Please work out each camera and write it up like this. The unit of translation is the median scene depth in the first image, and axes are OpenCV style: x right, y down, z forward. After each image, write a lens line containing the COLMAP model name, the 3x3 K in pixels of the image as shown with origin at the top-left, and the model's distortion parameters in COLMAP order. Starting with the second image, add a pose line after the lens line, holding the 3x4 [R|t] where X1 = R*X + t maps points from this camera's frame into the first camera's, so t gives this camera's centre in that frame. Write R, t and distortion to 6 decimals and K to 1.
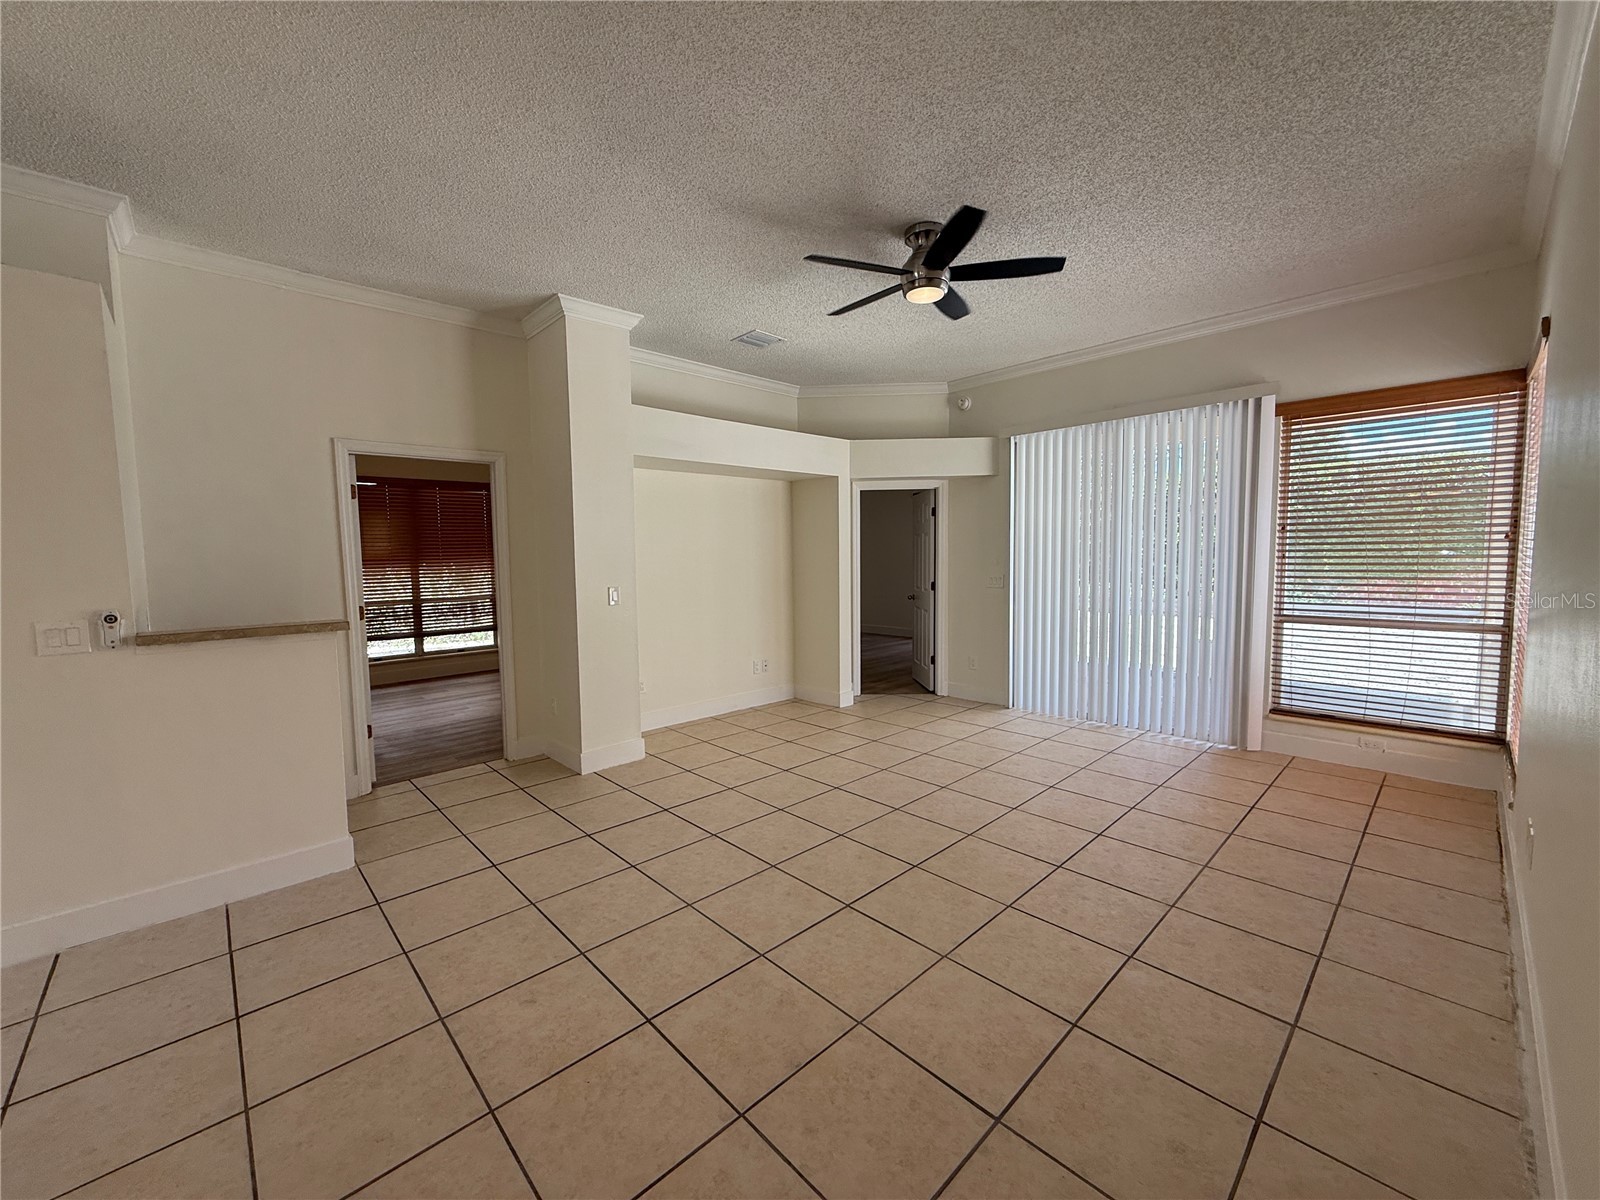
lens RADIAL K [[627.0, 0, 800.0], [0, 627.0, 600.0], [0, 0, 1]] dist [-0.002142, 0.000055]
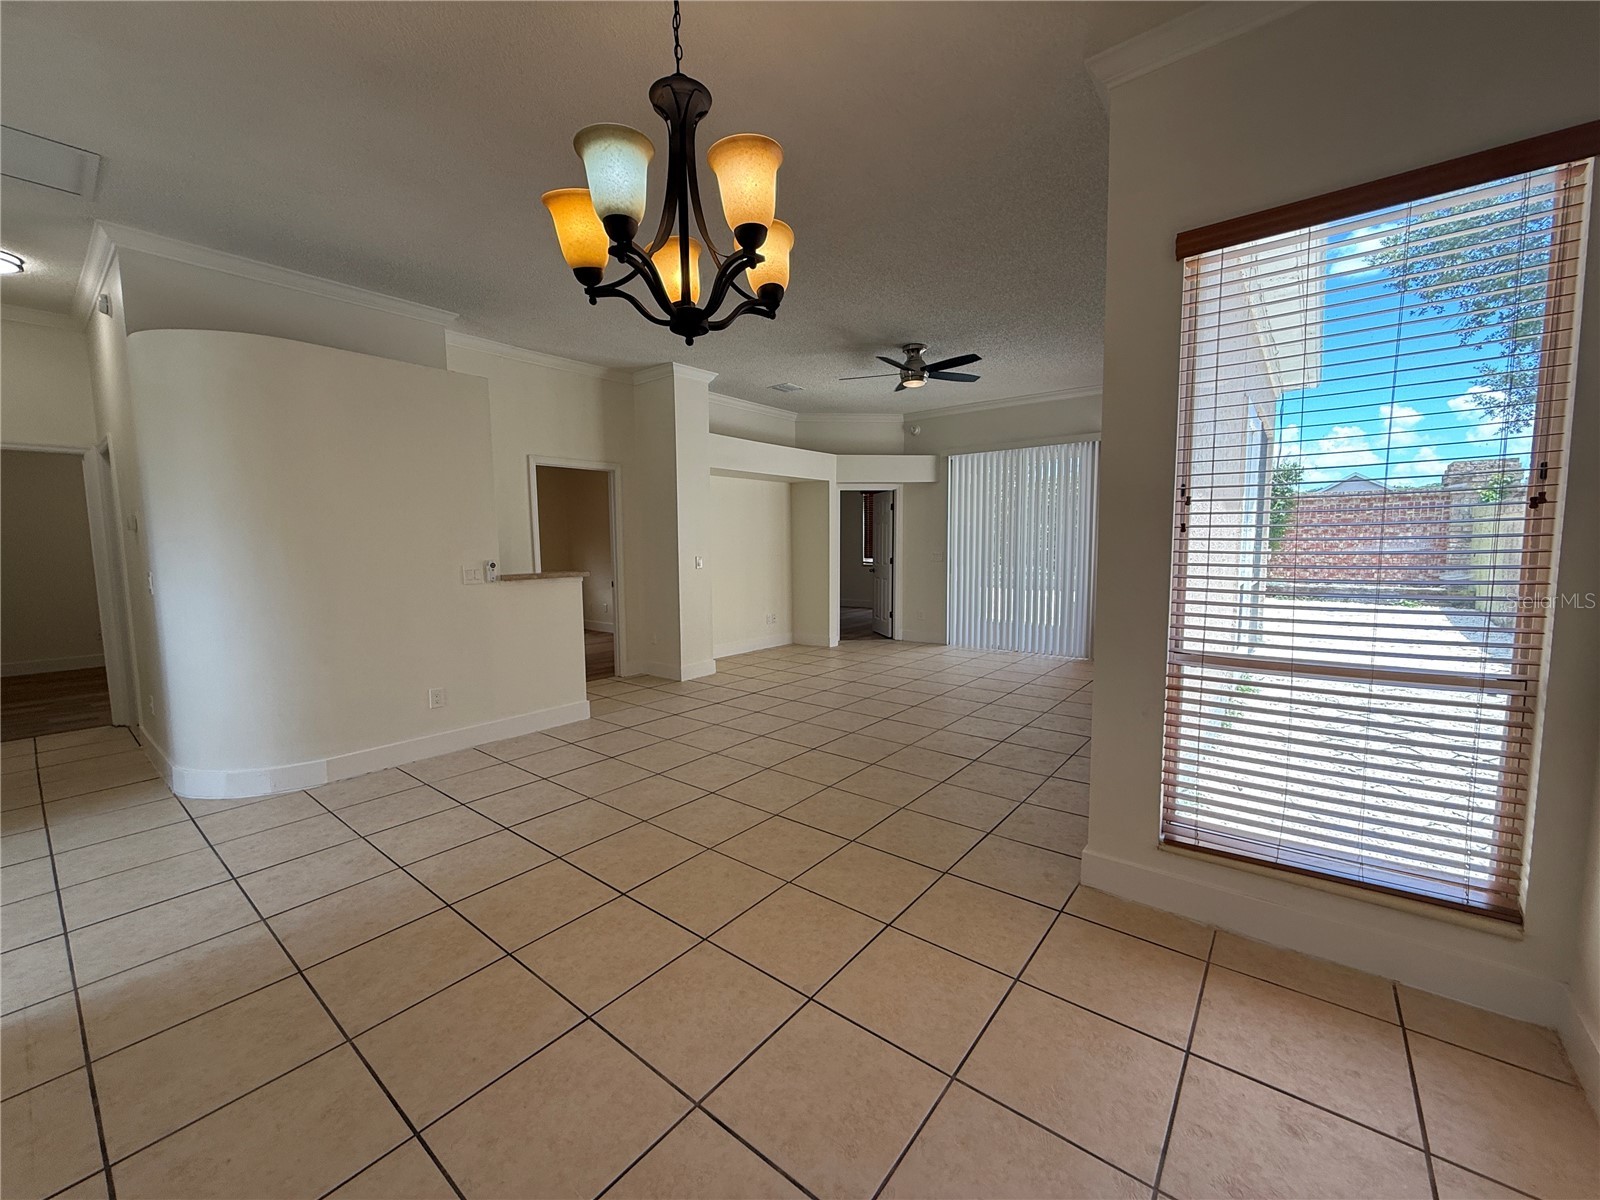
lens RADIAL K [[637.6, 0, 796.7], [0, 637.6, 600.2], [0, 0, 1]] dist [-0.000371, 0.000497]
pose [[0.990458, -0.006274, 0.137672, -0.209084], [0.004043, 0.999856, 0.016476, 0.044529], [-0.137756, -0.015762, 0.990341, -0.401540]]
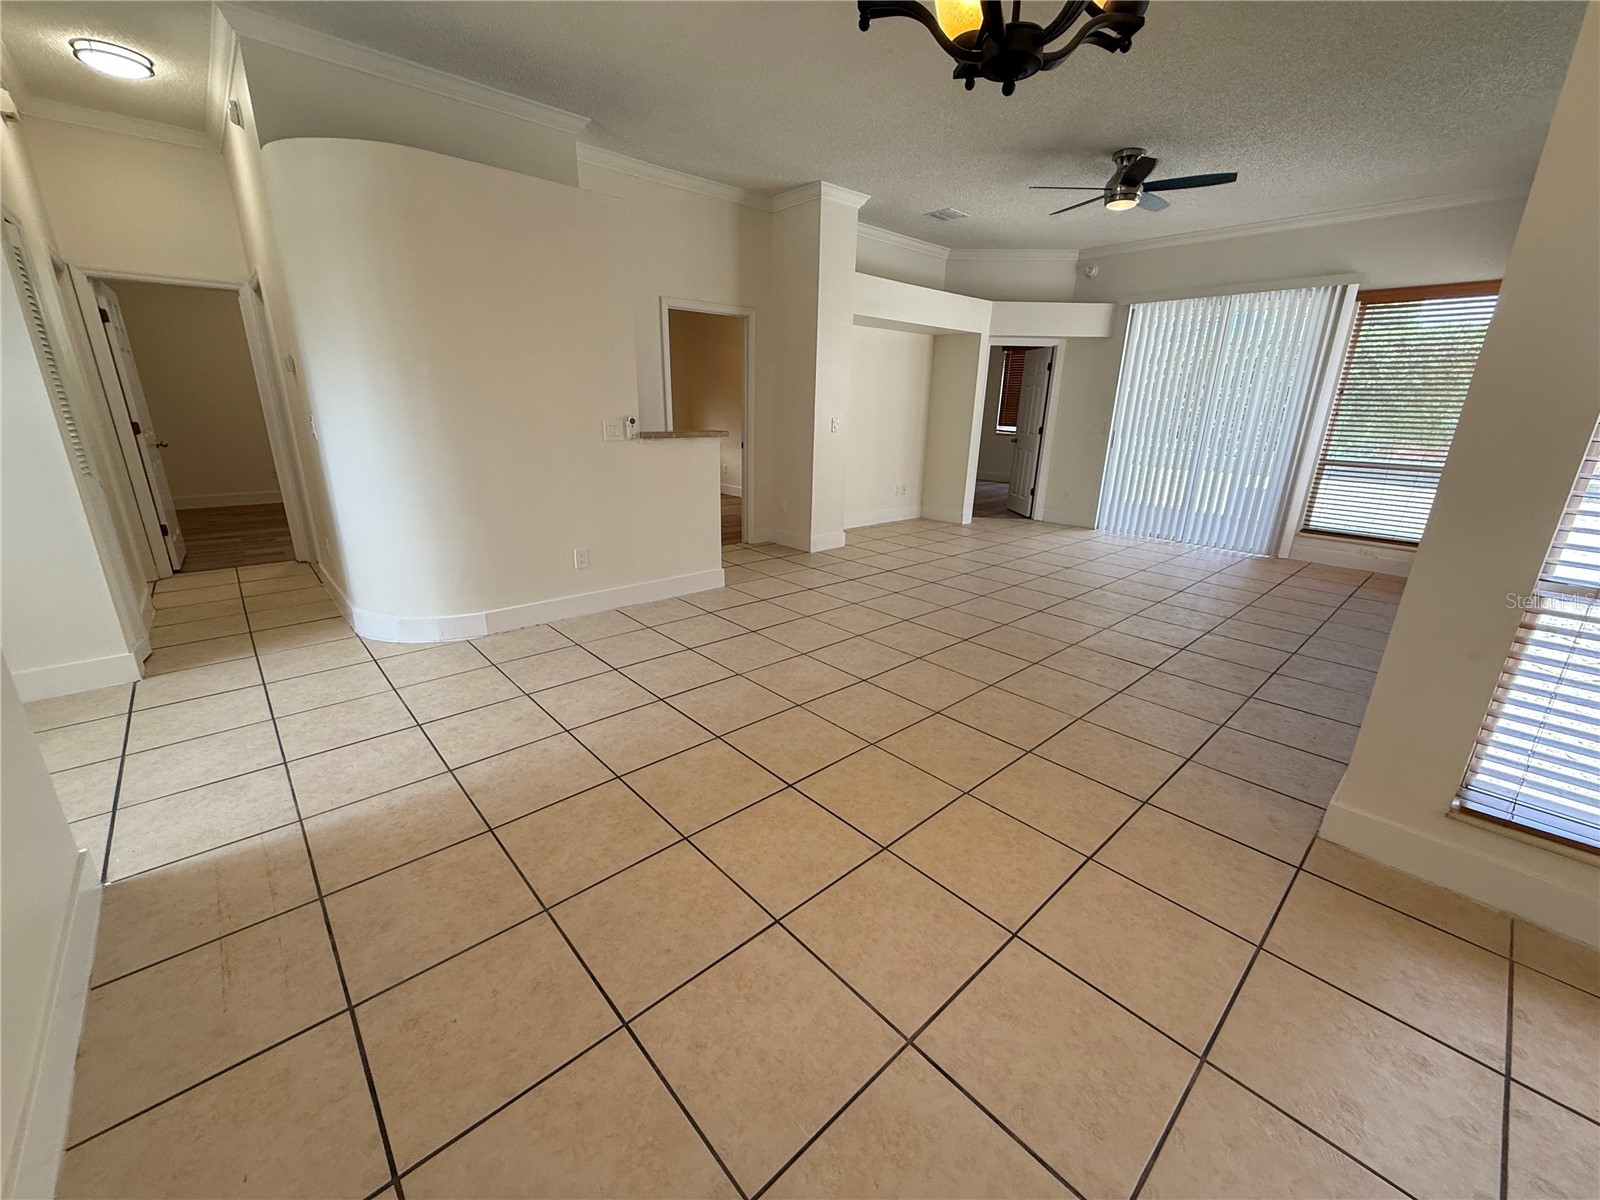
lens RADIAL K [[637.6, 0, 796.7], [0, 637.6, 600.2], [0, 0, 1]] dist [-0.000371, 0.000497]
pose [[0.999103, 0.041688, -0.007477, -0.268248], [-0.038902, 0.973086, 0.227133, 0.039490], [0.016745, -0.226638, 0.973835, -0.330977]]
